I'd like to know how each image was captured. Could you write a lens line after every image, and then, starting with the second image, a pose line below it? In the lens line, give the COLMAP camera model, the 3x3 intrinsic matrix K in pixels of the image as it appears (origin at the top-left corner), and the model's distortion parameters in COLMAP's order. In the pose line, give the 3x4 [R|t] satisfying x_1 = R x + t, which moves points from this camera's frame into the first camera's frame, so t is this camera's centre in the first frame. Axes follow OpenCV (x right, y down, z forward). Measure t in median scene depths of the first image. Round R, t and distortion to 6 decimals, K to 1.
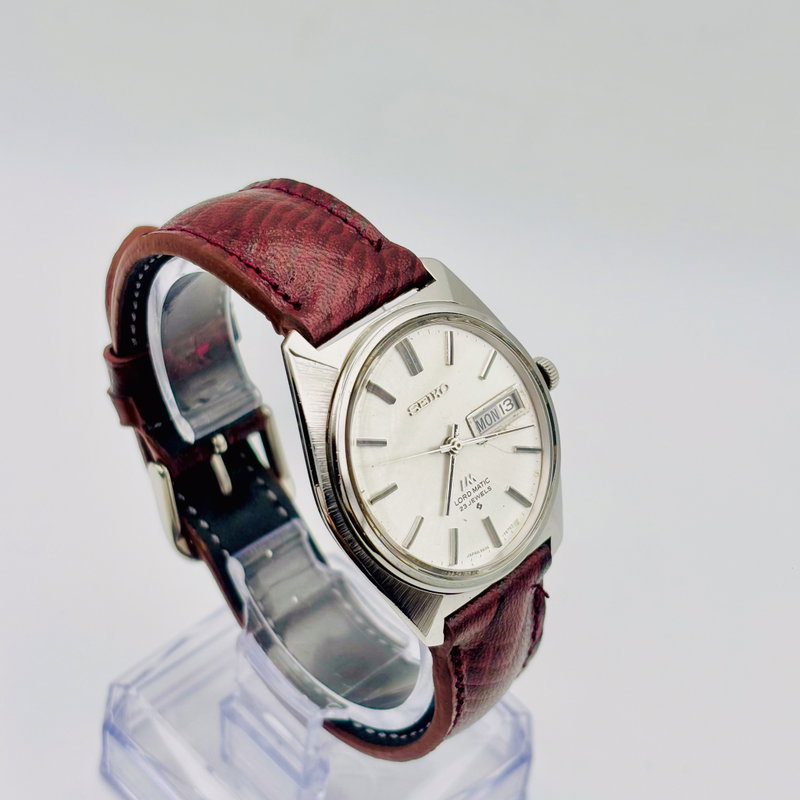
lens RADIAL K [[1623.7, 0, 420.4], [0, 1623.7, 395.3], [0, 0, 1]] dist [-0.406048, 9.582848]
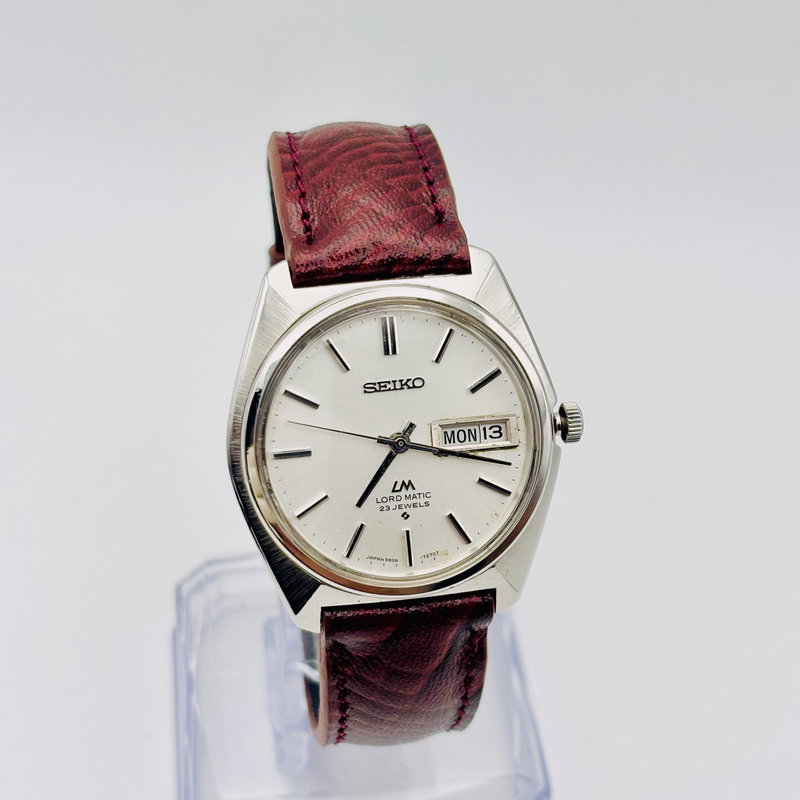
lens RADIAL K [[1623.7, 0, 420.4], [0, 1623.7, 395.3], [0, 0, 1]] dist [-0.406048, 9.582848]
pose [[0.801207, 0.393313, -0.450968, 0.432074], [-0.379502, 0.916675, 0.125242, -0.113296], [0.462650, 0.070799, 0.883709, 0.181712]]
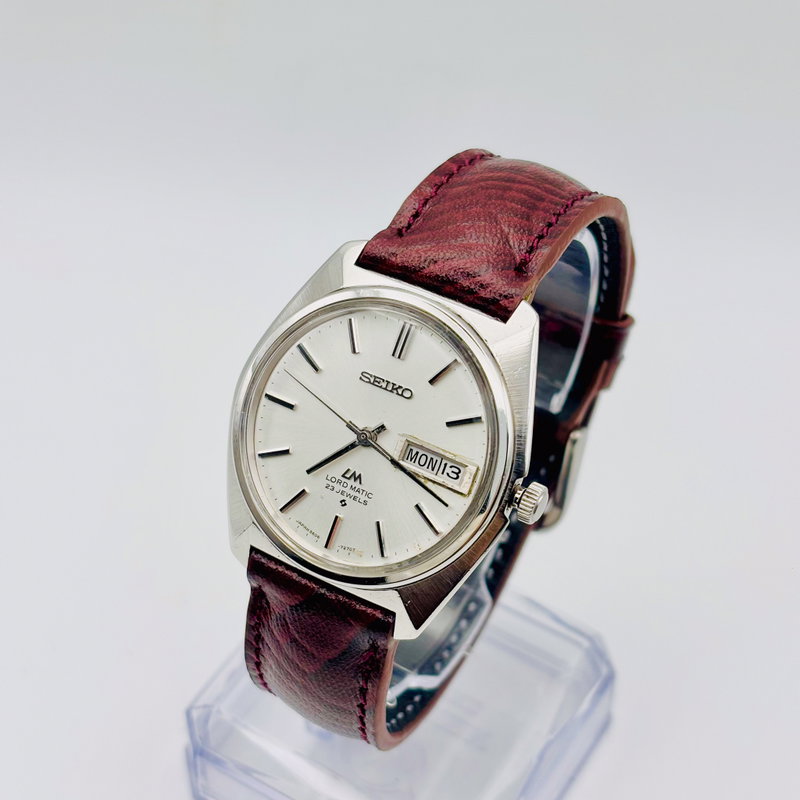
lens RADIAL K [[1623.7, 0, 420.4], [0, 1623.7, 395.3], [0, 0, 1]] dist [-0.406048, 9.582848]
pose [[0.255858, 0.618359, -0.743081, 0.723870], [-0.656383, 0.675441, 0.336066, -0.328521], [0.709717, 0.401760, 0.578698, 0.447238]]
